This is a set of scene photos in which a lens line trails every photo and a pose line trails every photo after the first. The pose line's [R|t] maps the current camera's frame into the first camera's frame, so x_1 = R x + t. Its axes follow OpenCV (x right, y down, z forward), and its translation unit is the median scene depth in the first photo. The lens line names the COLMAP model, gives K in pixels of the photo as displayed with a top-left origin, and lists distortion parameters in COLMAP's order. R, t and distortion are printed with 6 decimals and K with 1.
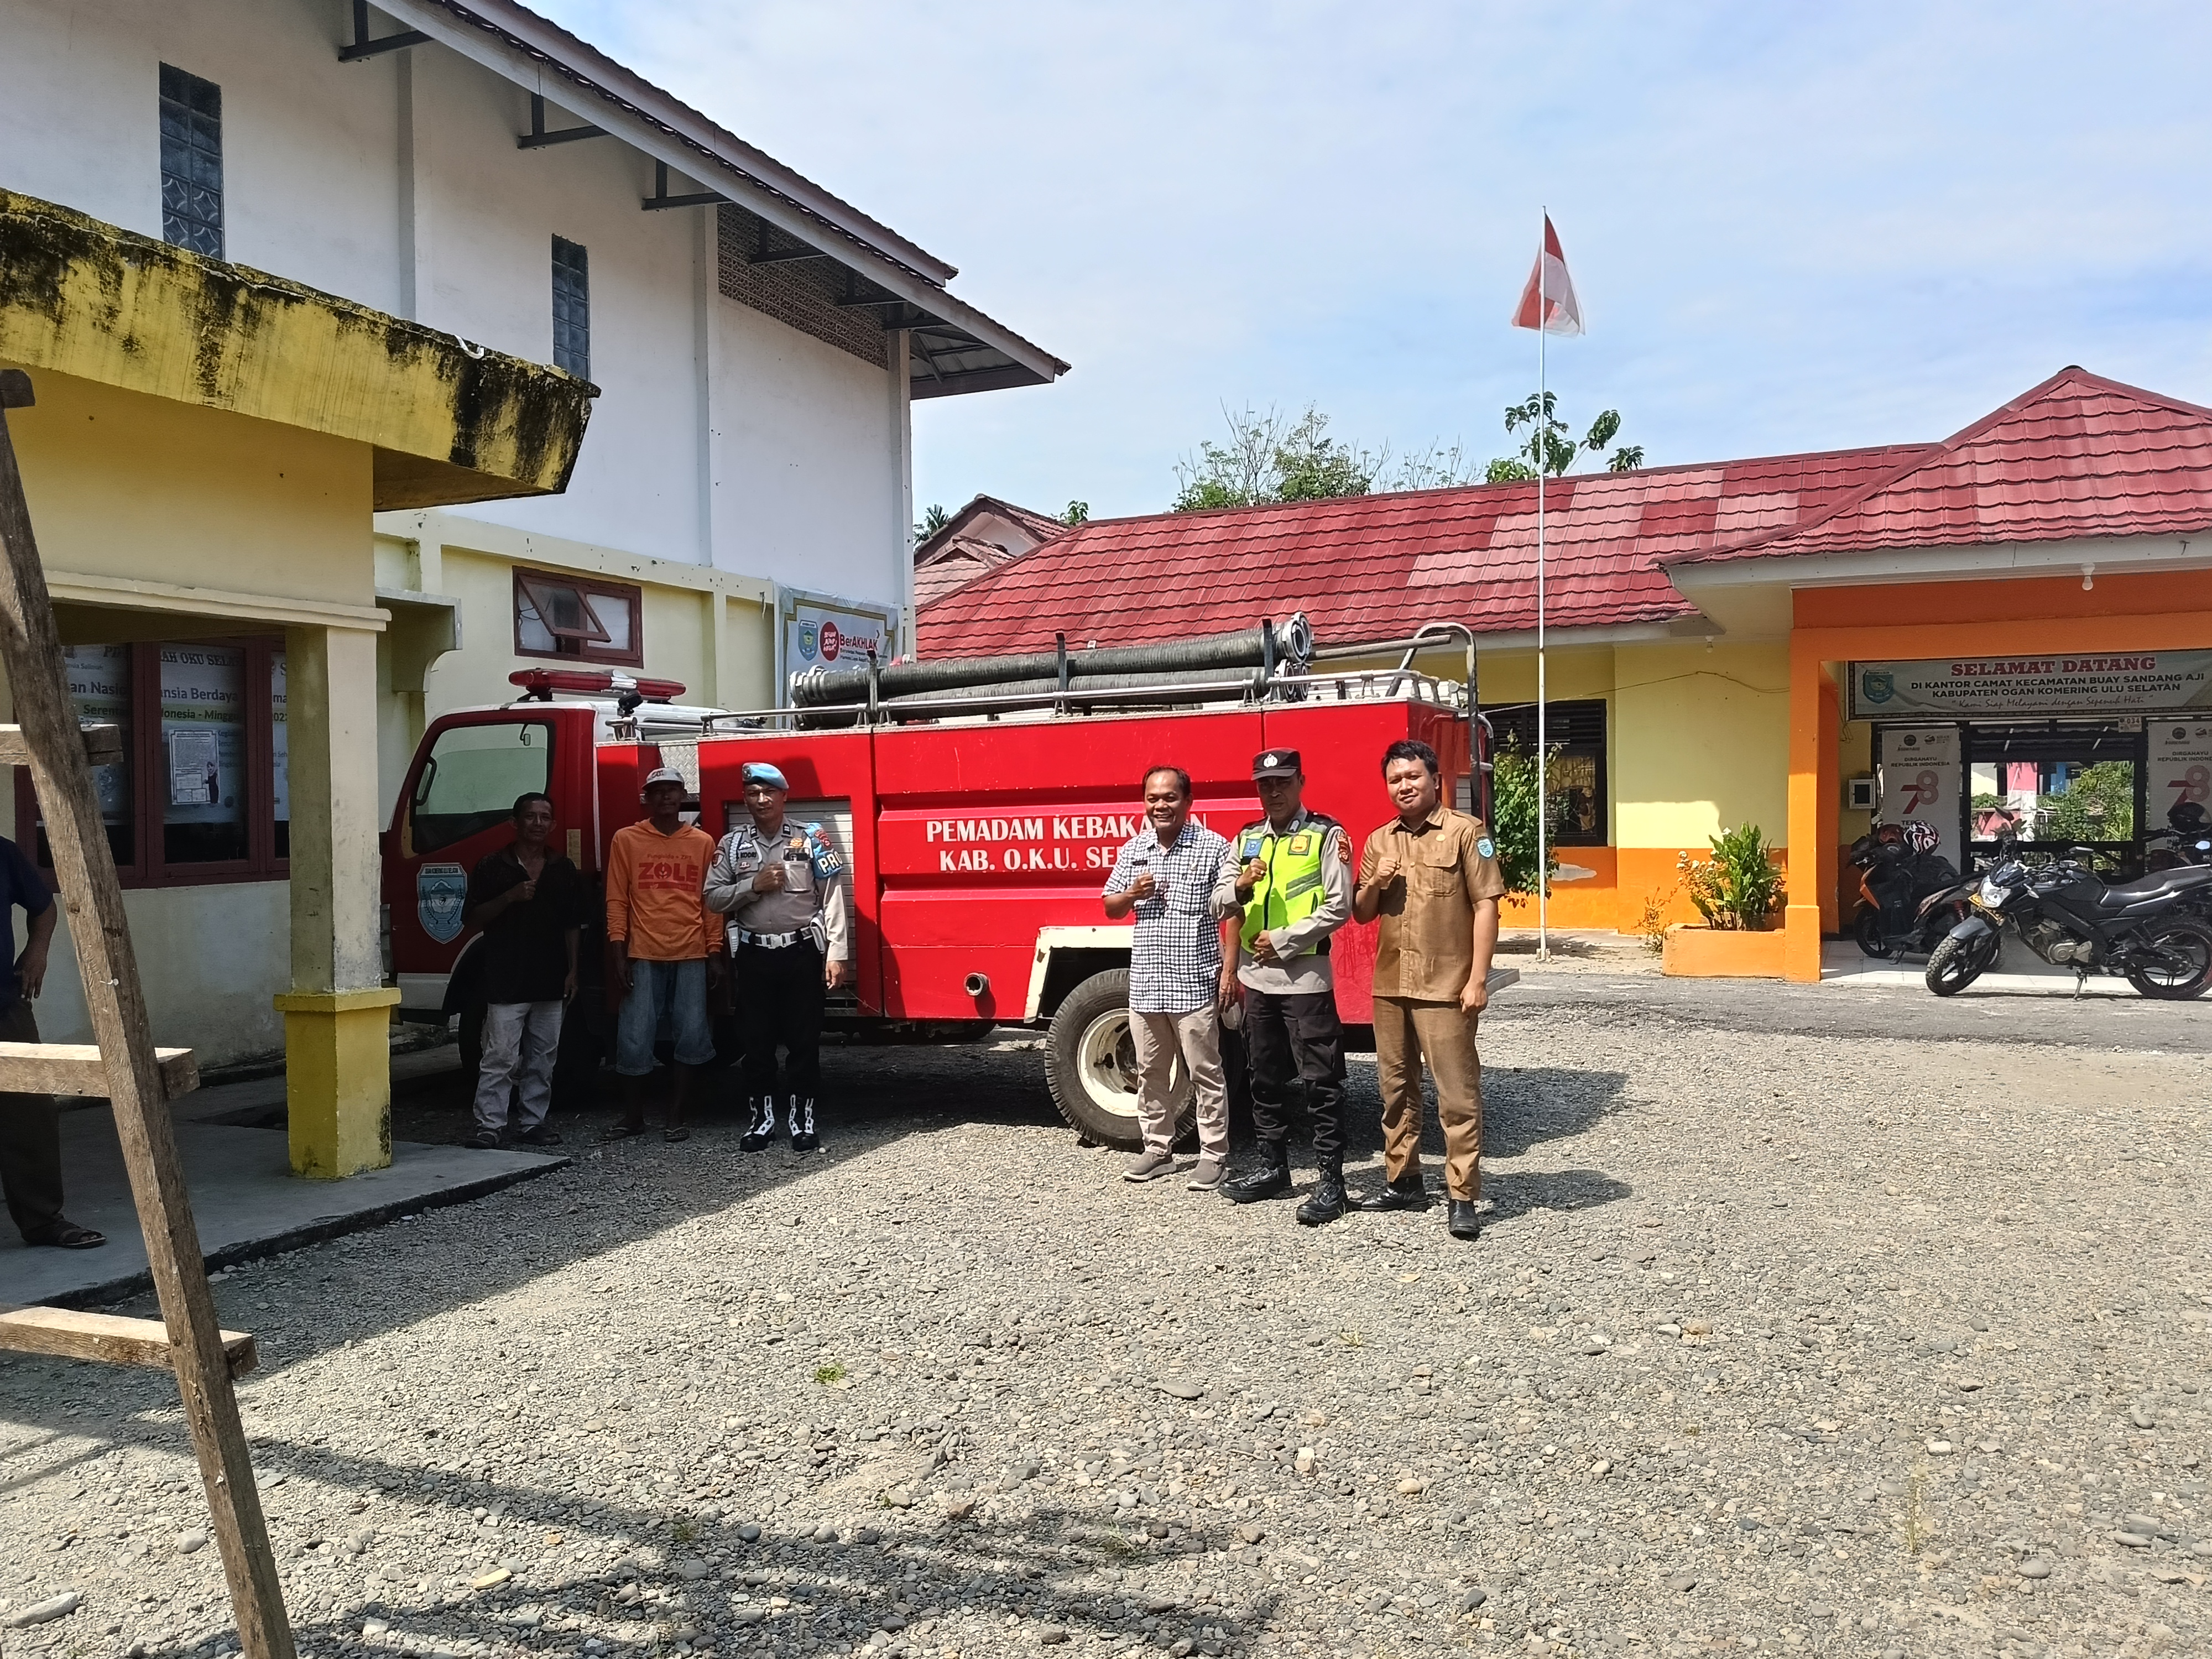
lens RADIAL K [[1701.0, 0, 1106.0], [0, 1701.0, 829.5], [0, 0, 1]] dist [0.002484, -0.000046]
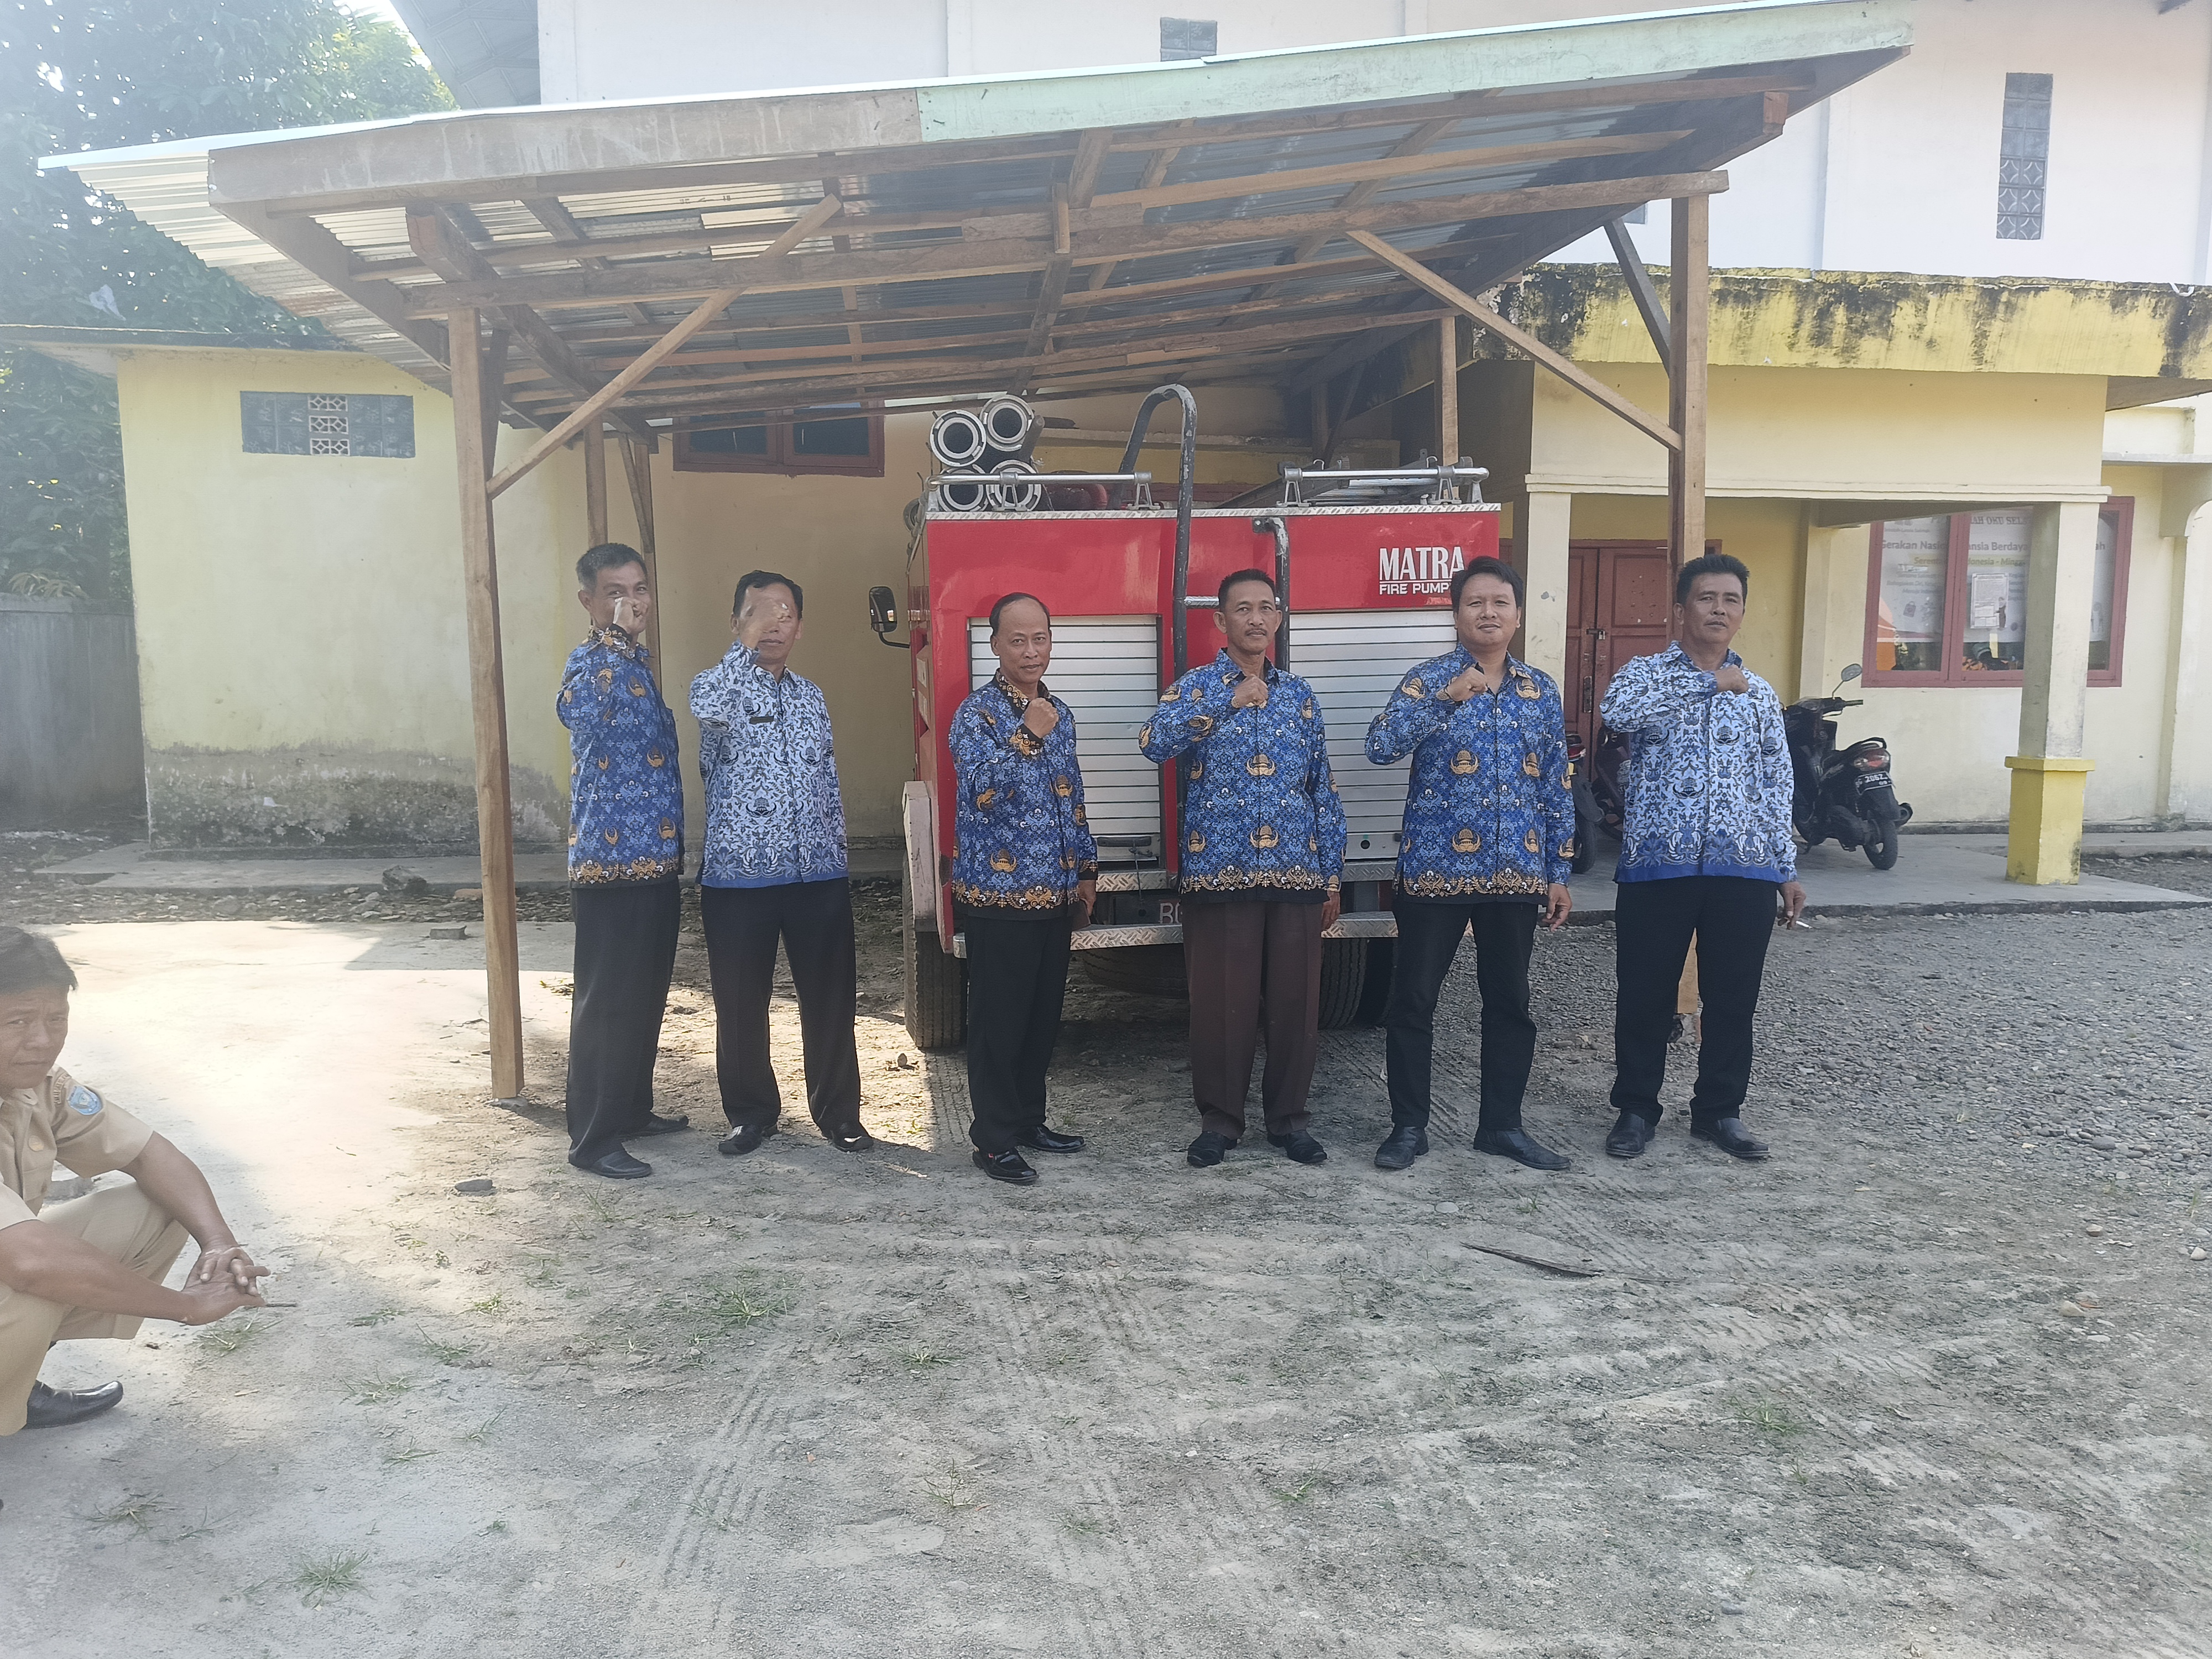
lens RADIAL K [[1697.2, 0, 1115.3], [0, 1697.2, 841.2], [0, 0, 1]] dist [0.023470, -0.027097]
pose [[0.535434, 0.112285, -0.837080, 0.249288], [-0.024365, 0.992764, 0.117584, 0.010852], [0.844226, -0.042563, 0.534295, -0.322714]]
